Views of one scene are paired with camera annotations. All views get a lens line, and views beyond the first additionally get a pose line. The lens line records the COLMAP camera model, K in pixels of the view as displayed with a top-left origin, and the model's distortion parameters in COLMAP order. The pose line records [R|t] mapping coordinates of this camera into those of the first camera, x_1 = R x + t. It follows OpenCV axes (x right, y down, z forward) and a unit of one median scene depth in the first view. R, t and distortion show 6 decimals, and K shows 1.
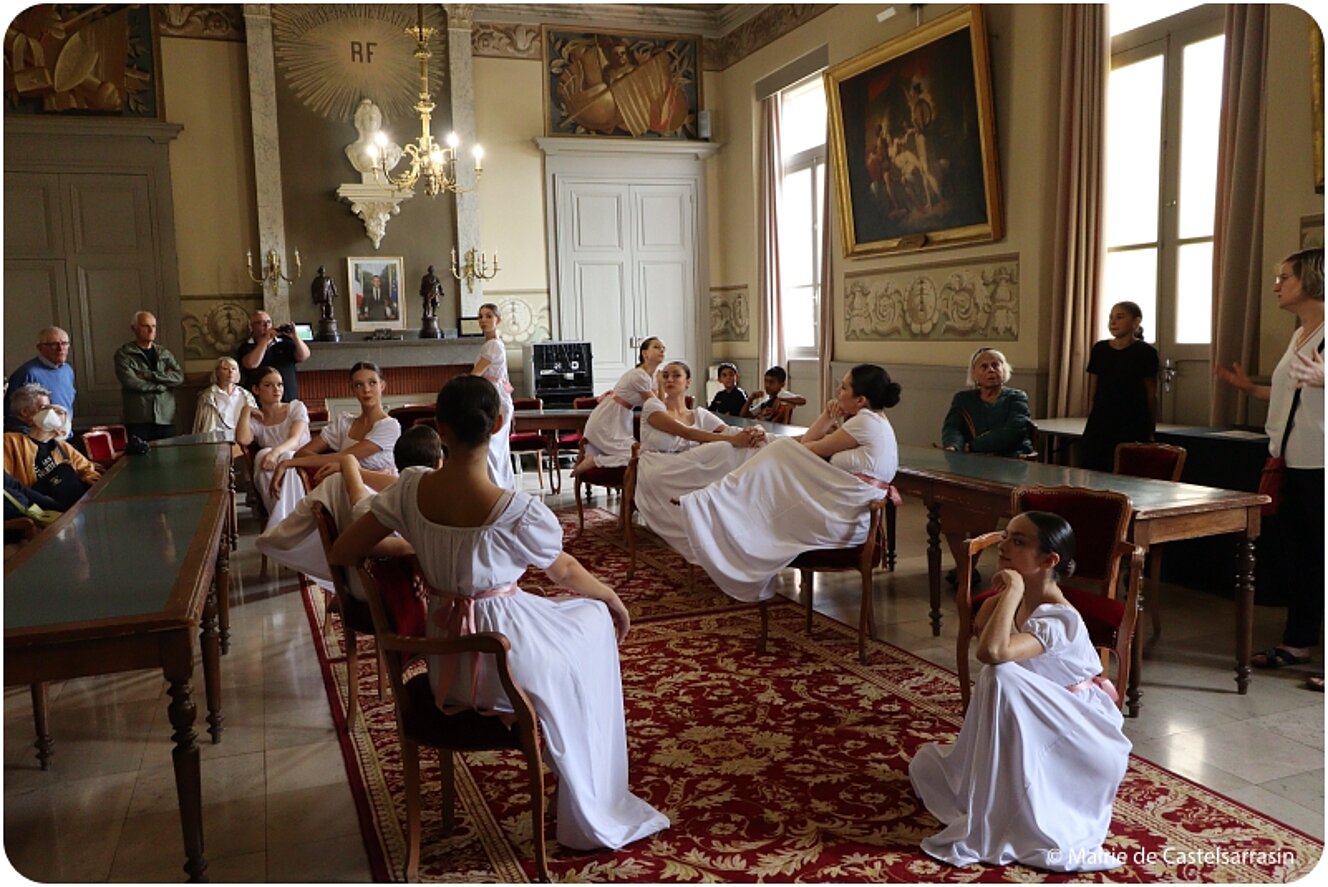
lens RADIAL K [[1072.3, 0, 664.0], [0, 1072.3, 443.5], [0, 0, 1]] dist [0.001506, 0.000611]
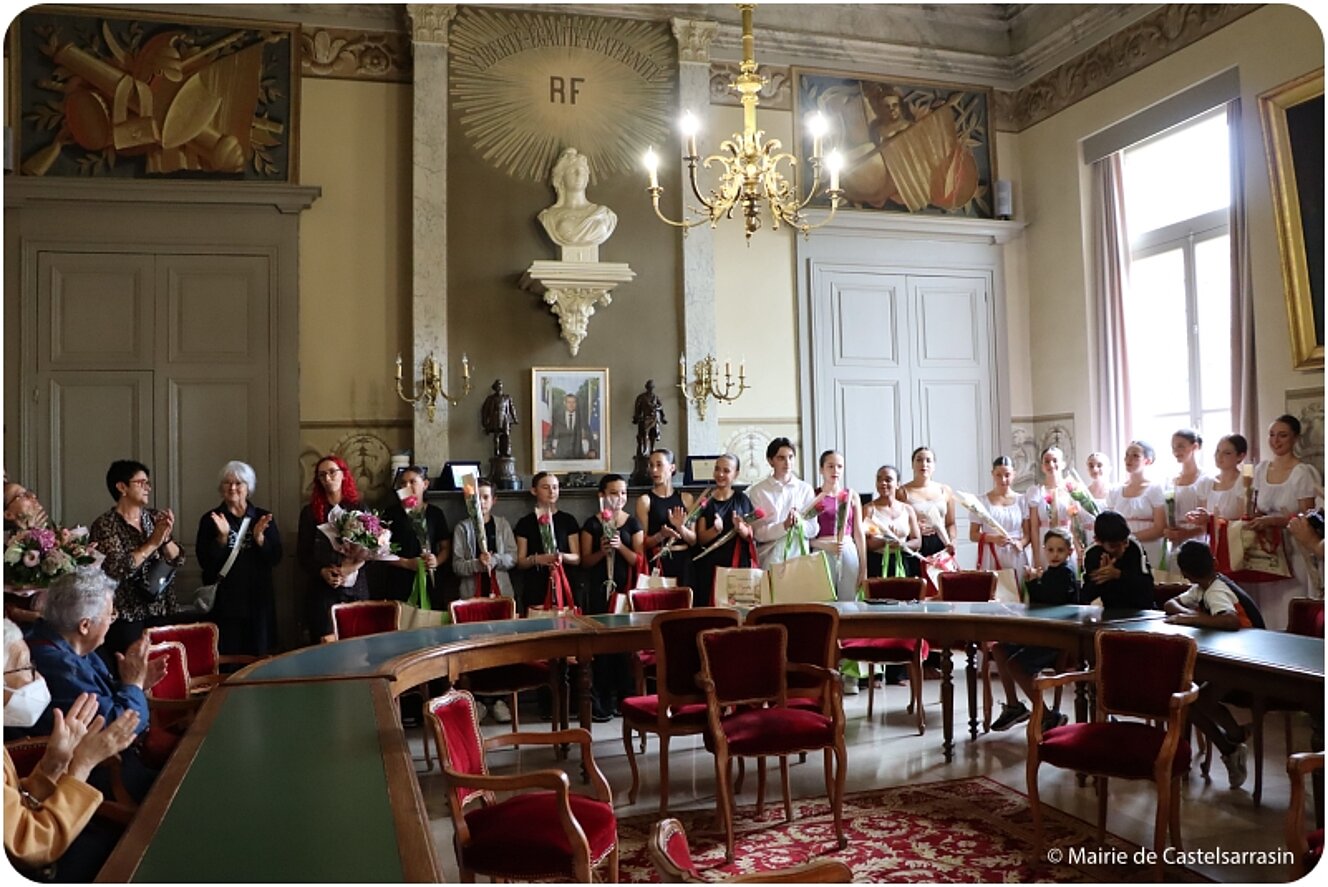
lens RADIAL K [[1109.4, 0, 664.0], [0, 1109.4, 443.5], [0, 0, 1]] dist [-0.174357, 0.157387]
pose [[0.996463, 0.005512, -0.083851, -0.150202], [-0.016835, 0.990711, -0.134940, -0.030748], [0.082328, 0.135874, 0.987300, 0.309945]]
